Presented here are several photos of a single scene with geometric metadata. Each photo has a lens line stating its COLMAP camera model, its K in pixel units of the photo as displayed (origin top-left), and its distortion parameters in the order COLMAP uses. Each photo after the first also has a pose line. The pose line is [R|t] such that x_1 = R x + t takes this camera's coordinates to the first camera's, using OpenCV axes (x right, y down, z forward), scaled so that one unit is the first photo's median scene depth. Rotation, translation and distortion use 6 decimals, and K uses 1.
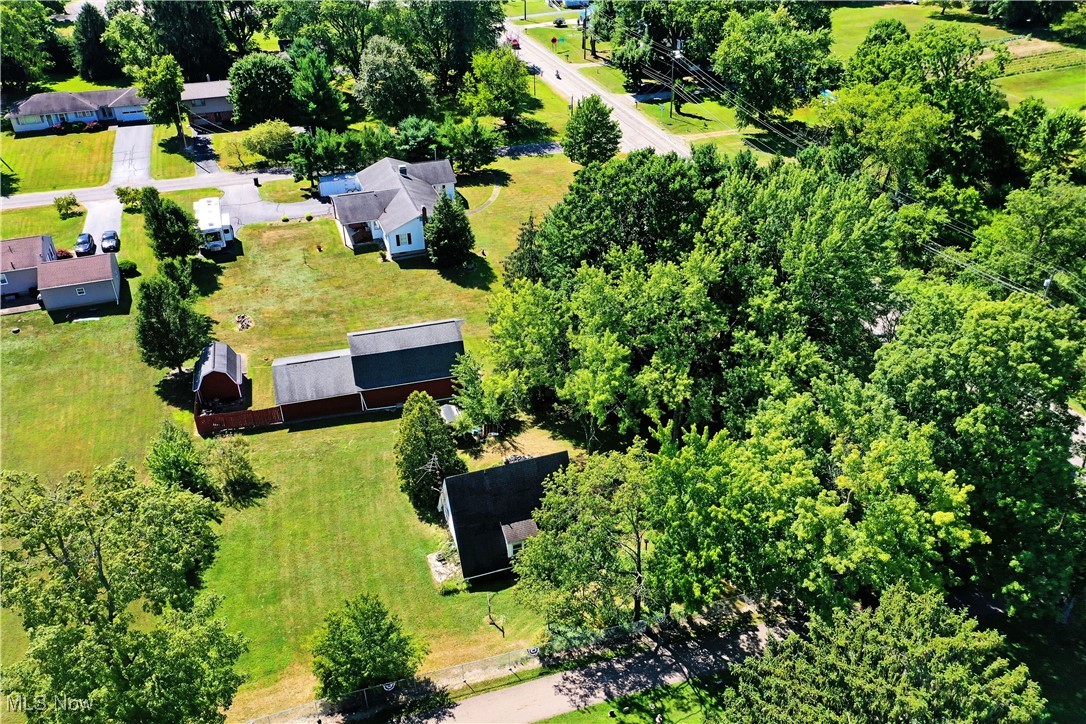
lens RADIAL K [[864.2, 0, 539.4], [0, 864.2, 359.5], [0, 0, 1]] dist [0.018356, 0.004034]
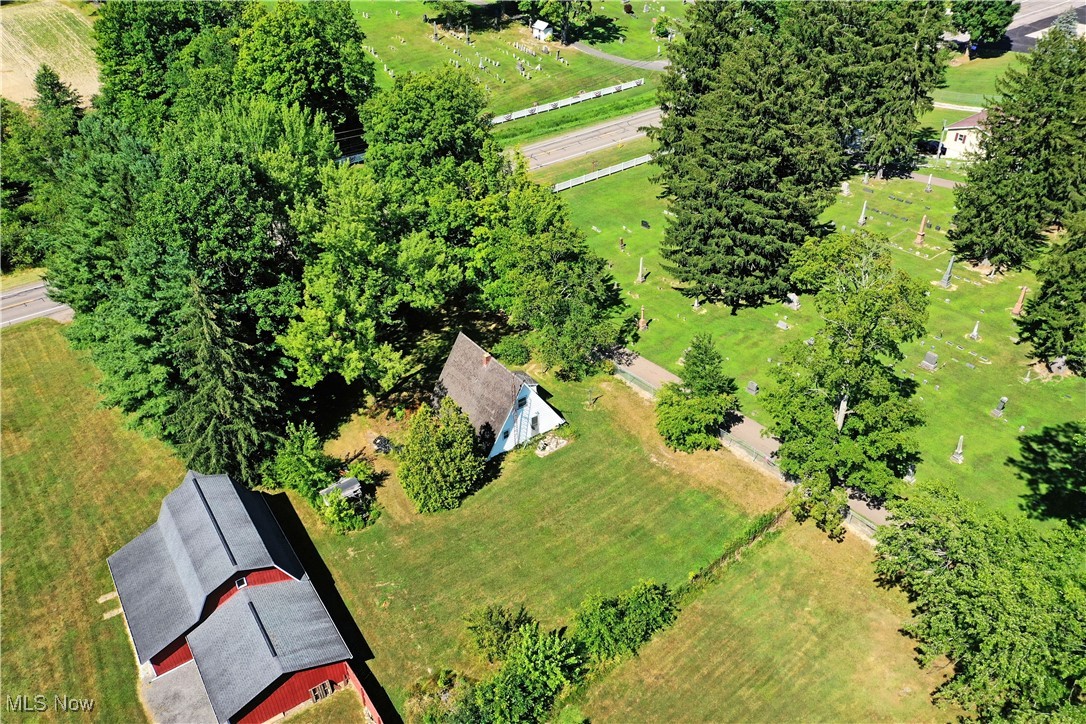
lens RADIAL K [[864.2, 0, 539.4], [0, 864.2, 359.5], [0, 0, 1]] dist [0.018356, 0.004034]
pose [[-0.307369, -0.534301, 0.787431, -1.035268], [0.520708, 0.598175, 0.609139, -0.581905], [-0.796485, 0.597251, 0.094354, 0.910424]]
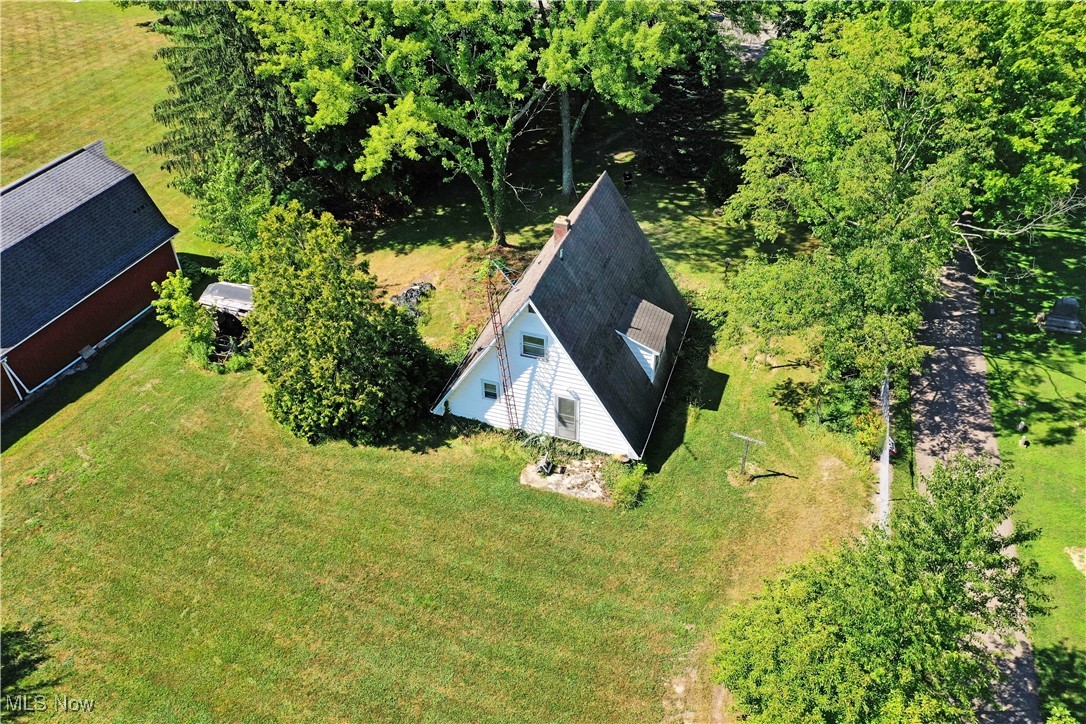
lens RADIAL K [[864.2, 0, 539.4], [0, 864.2, 359.5], [0, 0, 1]] dist [0.018356, 0.004034]
pose [[0.615398, -0.493892, 0.614293, -0.425463], [0.422889, 0.864566, 0.271460, 0.046197], [-0.665169, 0.092722, 0.740914, 0.698817]]
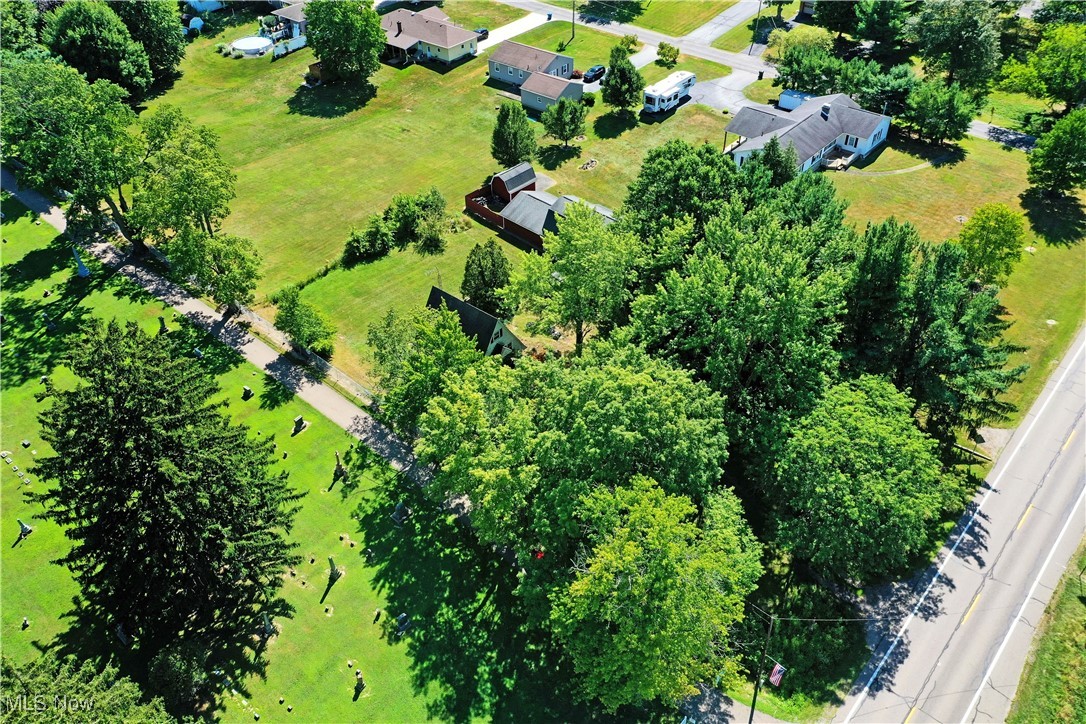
lens RADIAL K [[864.2, 0, 539.4], [0, 864.2, 359.5], [0, 0, 1]] dist [0.018356, 0.004034]
pose [[0.500770, 0.552030, -0.666703, 1.095419], [-0.440987, 0.825490, 0.352273, -0.379968], [0.744822, 0.117600, 0.656819, 0.189808]]
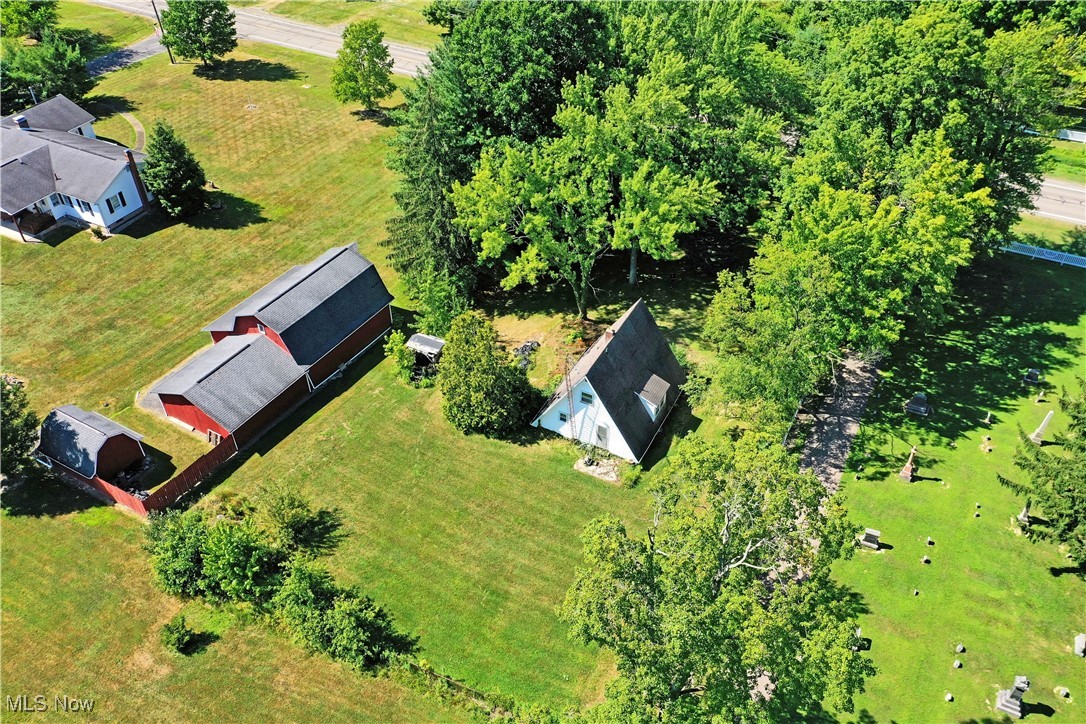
lens RADIAL K [[864.2, 0, 539.4], [0, 864.2, 359.5], [0, 0, 1]] dist [0.018356, 0.004034]
pose [[0.728569, -0.441571, 0.523643, -0.640311], [0.368219, 0.897102, 0.244177, -0.120232], [-0.577583, 0.014916, 0.816196, 0.313045]]
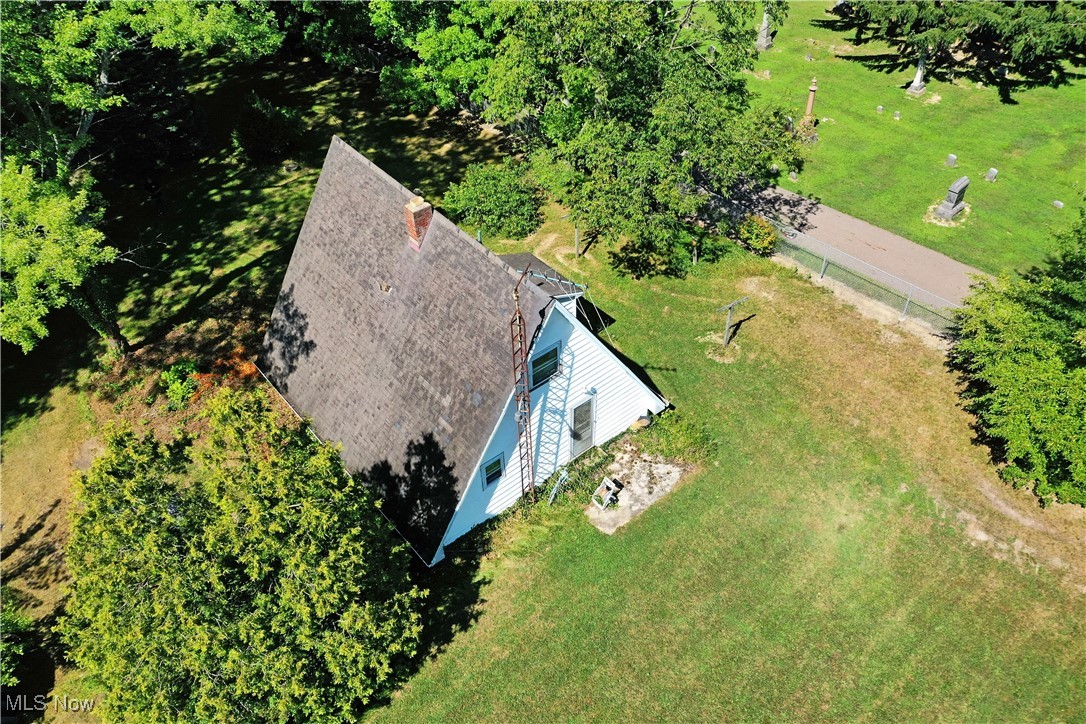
lens RADIAL K [[864.2, 0, 539.4], [0, 864.2, 359.5], [0, 0, 1]] dist [0.018356, 0.004034]
pose [[-0.350529, -0.632724, 0.690500, -0.347977], [0.514805, 0.485732, 0.706428, -0.072786], [-0.782371, 0.603096, 0.155466, 1.025206]]
